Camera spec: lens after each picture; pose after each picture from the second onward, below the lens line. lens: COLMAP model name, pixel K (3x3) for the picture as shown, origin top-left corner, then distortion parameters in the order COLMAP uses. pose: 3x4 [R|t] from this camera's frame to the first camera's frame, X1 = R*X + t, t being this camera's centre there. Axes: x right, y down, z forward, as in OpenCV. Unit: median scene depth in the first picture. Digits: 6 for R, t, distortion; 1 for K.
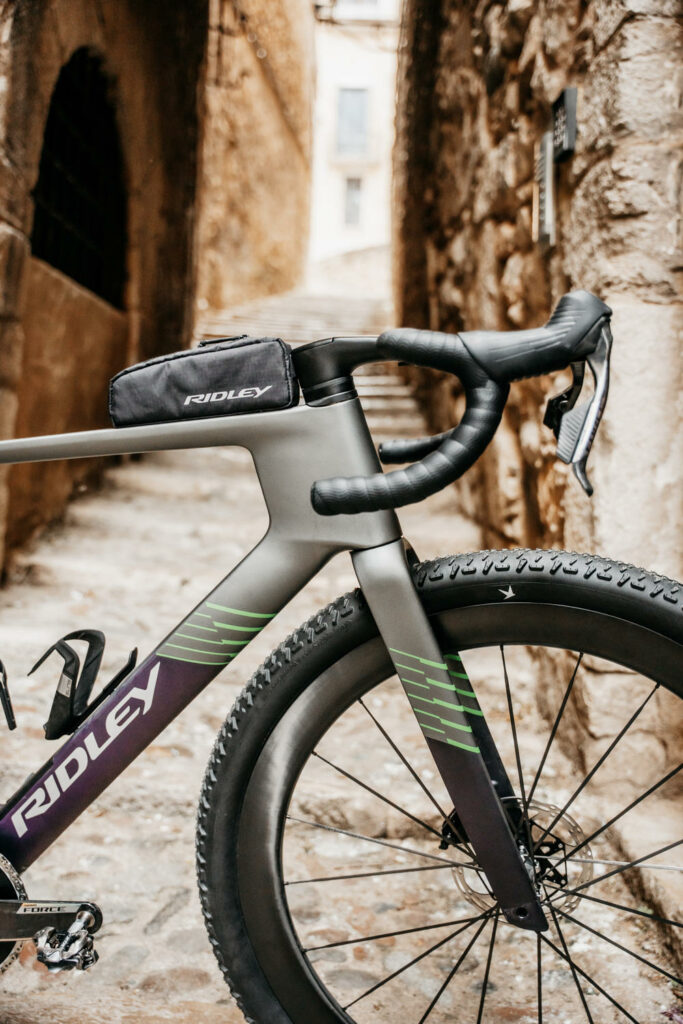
lens RADIAL K [[956.6, 0, 340.7], [0, 956.6, 511.7], [0, 0, 1]] dist [0.022732, 0.000000]
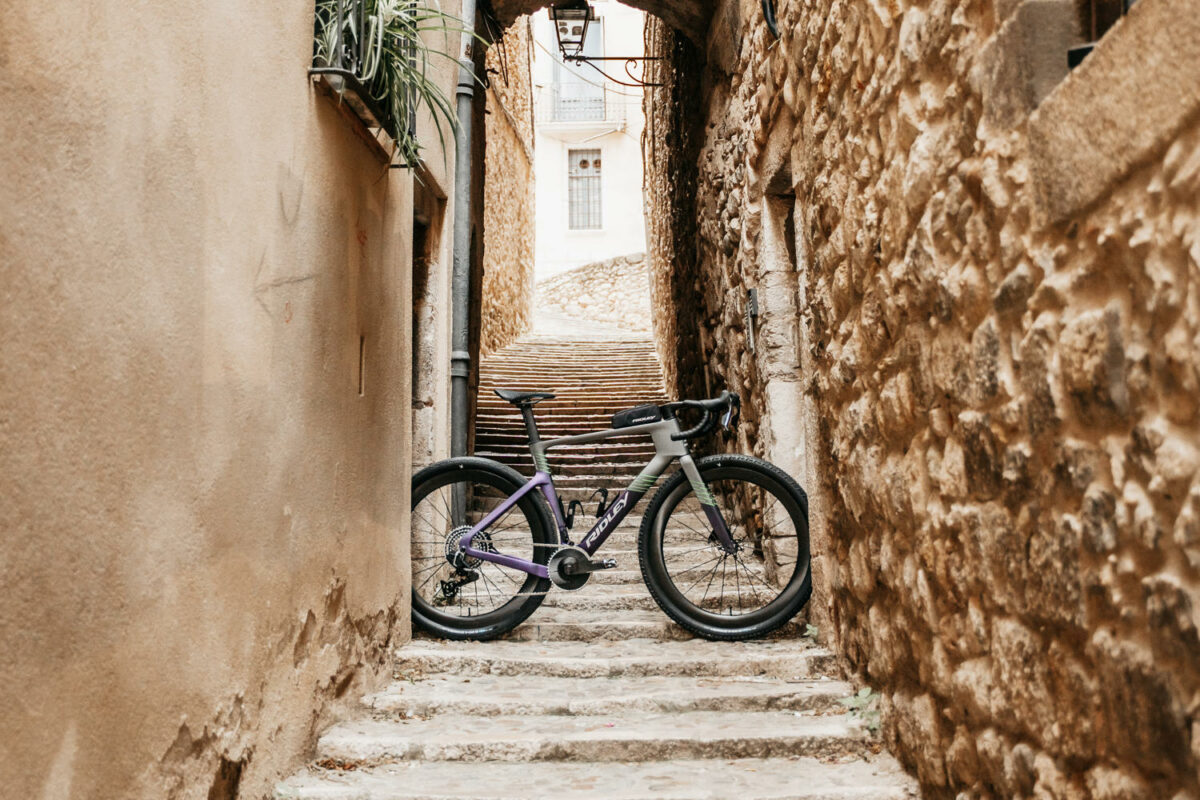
lens RADIAL K [[1248.1, 0, 599.4], [0, 1248.1, 400.1], [0, 0, 1]] dist [-0.007856, 0.000000]
pose [[0.998456, -0.055534, -0.001066, -0.265384], [0.054444, 0.982293, -0.179268, 0.645236], [0.011003, 0.178934, 0.983800, -3.674249]]
